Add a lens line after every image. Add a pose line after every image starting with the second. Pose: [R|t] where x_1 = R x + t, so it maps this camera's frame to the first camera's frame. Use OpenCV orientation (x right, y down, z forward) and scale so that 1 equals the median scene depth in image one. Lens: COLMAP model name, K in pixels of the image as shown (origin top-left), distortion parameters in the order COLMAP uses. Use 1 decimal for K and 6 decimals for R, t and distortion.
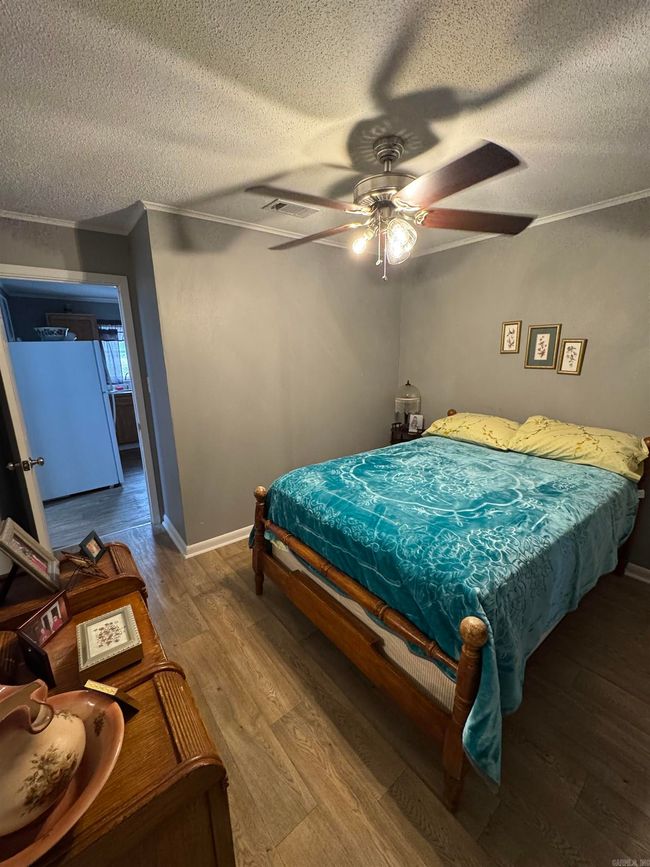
lens RADIAL K [[344.4, 0, 325.0], [0, 344.4, 433.5], [0, 0, 1]] dist [-0.003312, -0.000236]
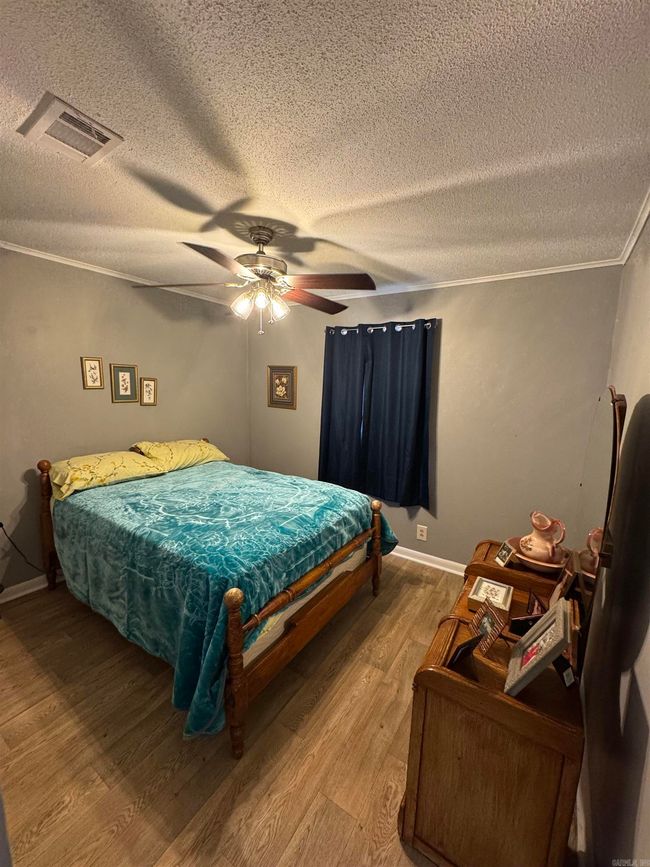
lens RADIAL K [[344.4, 0, 325.0], [0, 344.4, 433.5], [0, 0, 1]] dist [-0.003312, -0.000236]
pose [[-0.316091, -0.131670, 0.939547, -0.712363], [0.200211, 0.958762, 0.201720, -0.204354], [-0.927363, 0.251870, -0.276694, 0.798249]]
